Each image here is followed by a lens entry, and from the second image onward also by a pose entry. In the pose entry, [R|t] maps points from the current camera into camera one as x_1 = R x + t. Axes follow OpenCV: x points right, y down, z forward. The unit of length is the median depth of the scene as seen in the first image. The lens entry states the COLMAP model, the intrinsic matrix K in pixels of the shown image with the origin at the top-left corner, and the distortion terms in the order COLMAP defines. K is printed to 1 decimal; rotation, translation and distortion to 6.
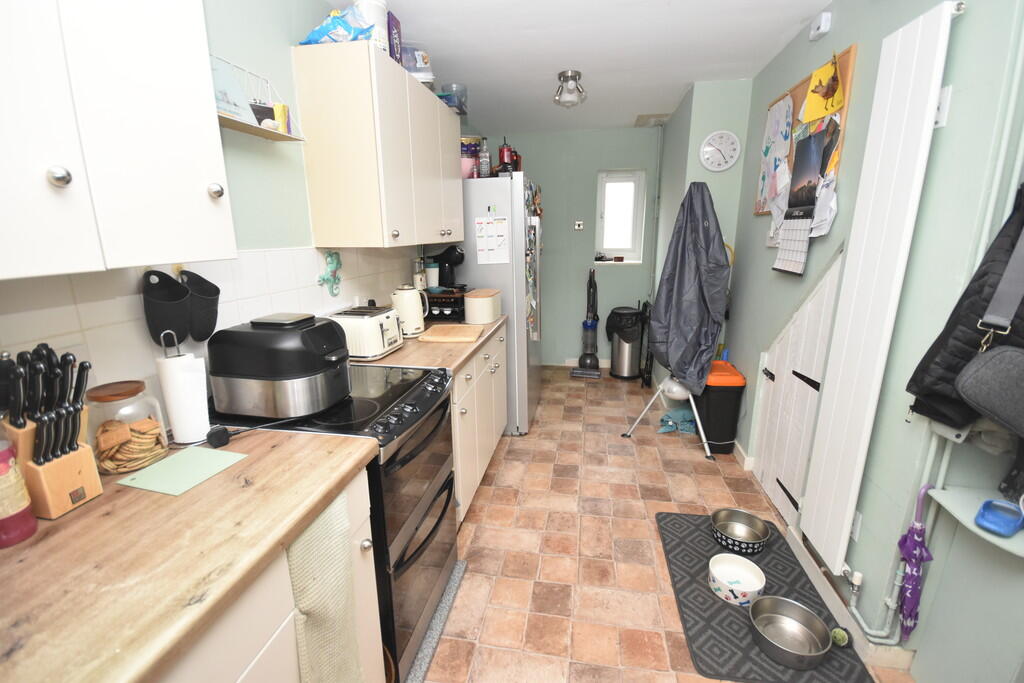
lens RADIAL K [[450.4, 0, 512.0], [0, 450.4, 341.5], [0, 0, 1]] dist [0.003092, 0.000332]
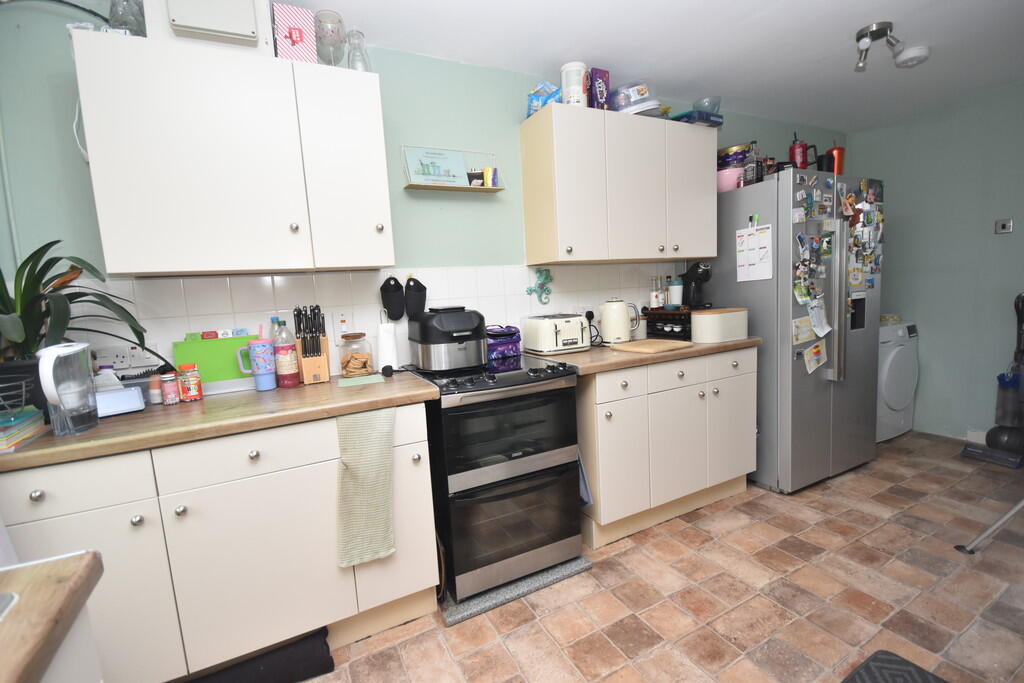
lens RADIAL K [[447.5, 0, 512.0], [0, 447.5, 341.5], [0, 0, 1]] dist [-0.010394, 0.000165]
pose [[0.601848, 0.060831, -0.796290, 0.517450], [-0.137199, 0.990146, -0.028057, 0.046105], [0.786737, 0.126137, 0.604263, 0.180118]]
